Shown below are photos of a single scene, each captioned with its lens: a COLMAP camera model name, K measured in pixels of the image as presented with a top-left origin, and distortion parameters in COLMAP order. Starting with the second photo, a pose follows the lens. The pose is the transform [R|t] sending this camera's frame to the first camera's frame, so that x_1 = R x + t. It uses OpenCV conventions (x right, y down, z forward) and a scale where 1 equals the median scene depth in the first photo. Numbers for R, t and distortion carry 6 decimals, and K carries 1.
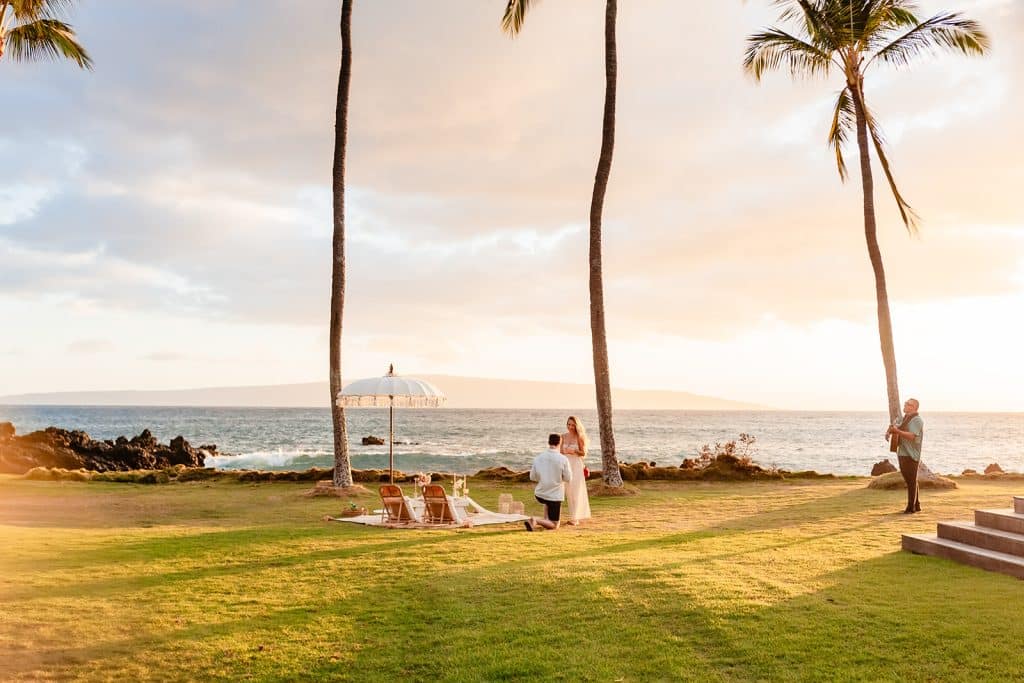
lens RADIAL K [[1101.4, 0, 566.3], [0, 1101.4, 314.6], [0, 0, 1]] dist [0.009530, -0.009318]
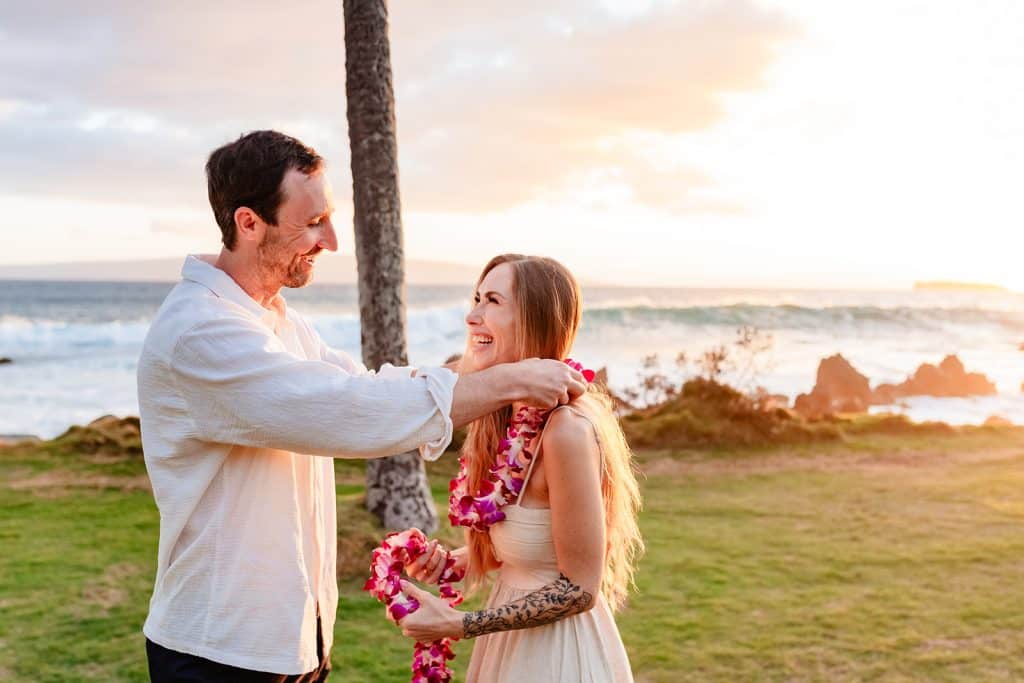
lens RADIAL K [[1009.5, 0, 512.0], [0, 1009.5, 341.5], [0, 0, 1]] dist [-0.004450, 0.015580]
pose [[0.995500, -0.002452, 0.094732, 0.039931], [-0.010761, 0.990274, 0.138715, 0.063271], [-0.094151, -0.139110, 0.985791, 0.649311]]
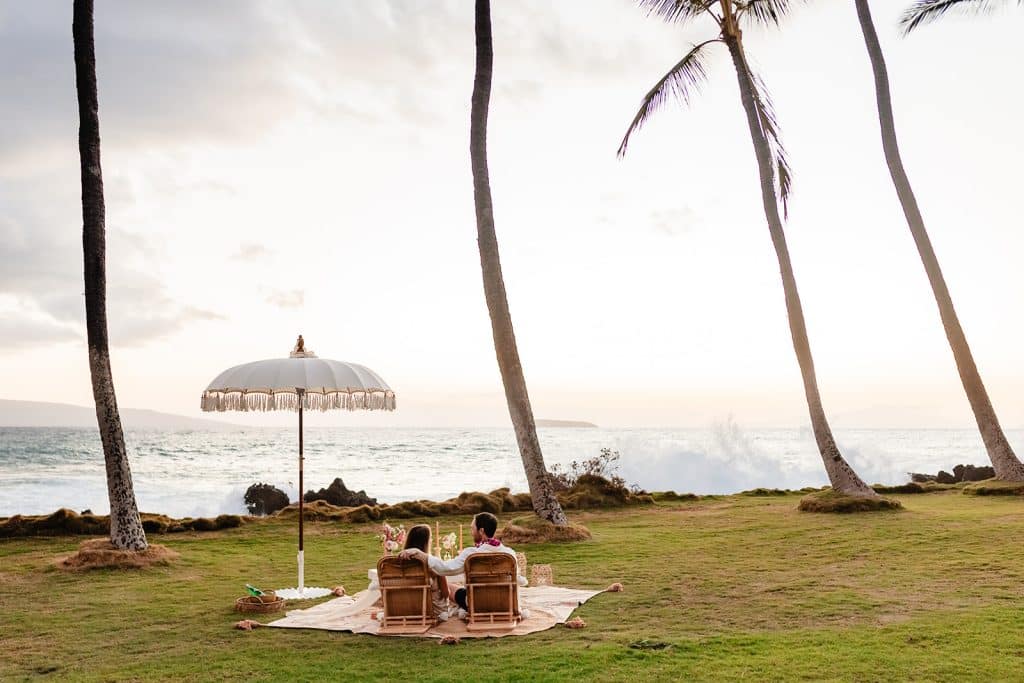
lens RADIAL K [[1009.5, 0, 512.0], [0, 1009.5, 341.5], [0, 0, 1]] dist [-0.004450, 0.015580]
pose [[0.893024, 0.032153, 0.448858, -0.236193], [-0.033680, 0.999422, -0.004583, 0.036766], [-0.448746, -0.011024, 0.893591, 0.380360]]
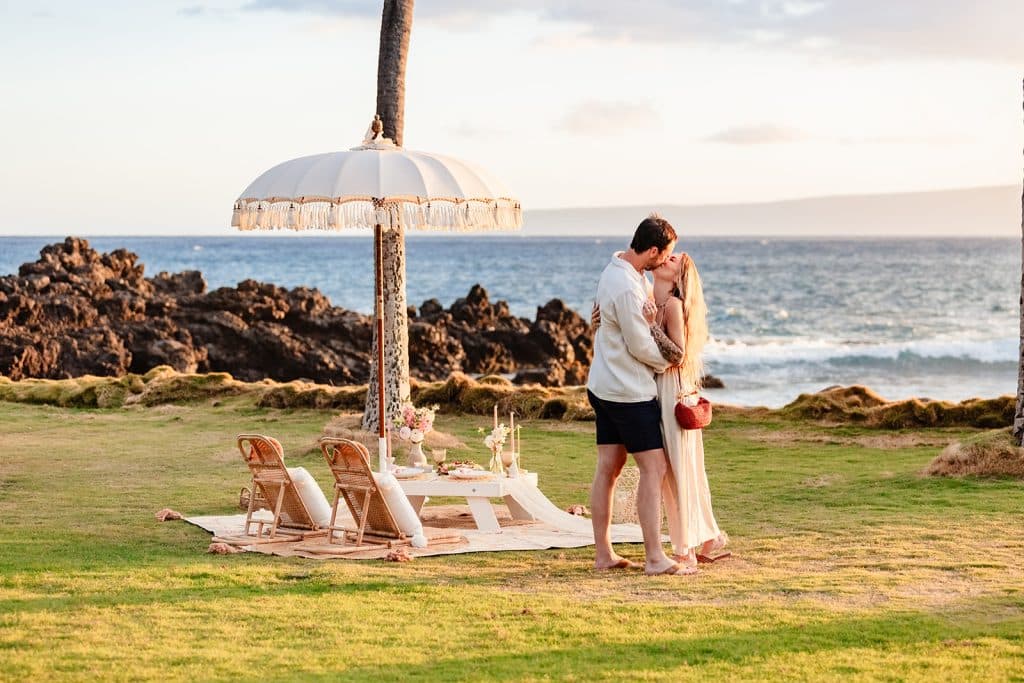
lens RADIAL K [[2387.0, 0, 512.0], [0, 2387.0, 341.5], [0, 0, 1]] dist [-0.020957, -0.039138]
pose [[0.902129, 0.011012, -0.431325, 0.187575], [0.044025, 0.992107, 0.117409, 0.022137], [0.429214, -0.124907, 0.894524, 0.222623]]
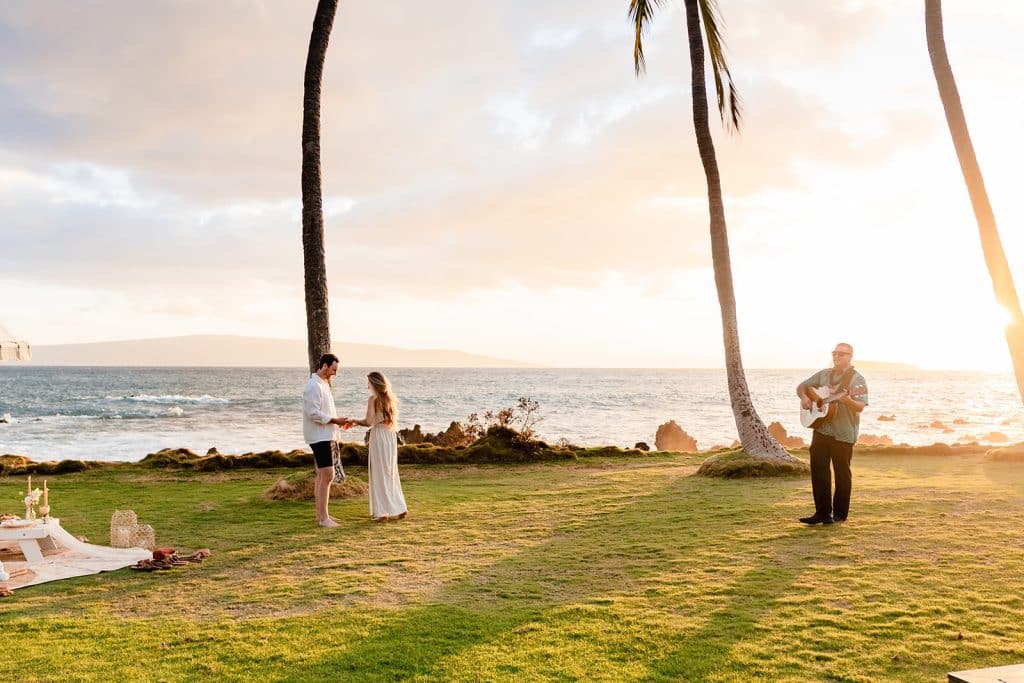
lens RADIAL K [[1009.5, 0, 512.0], [0, 1009.5, 341.5], [0, 0, 1]] dist [-0.004450, 0.015580]
pose [[0.987423, 0.000175, 0.158099, 0.047152], [-0.009724, 0.998174, 0.059623, 0.030913], [-0.157800, -0.060410, 0.985622, 0.343859]]
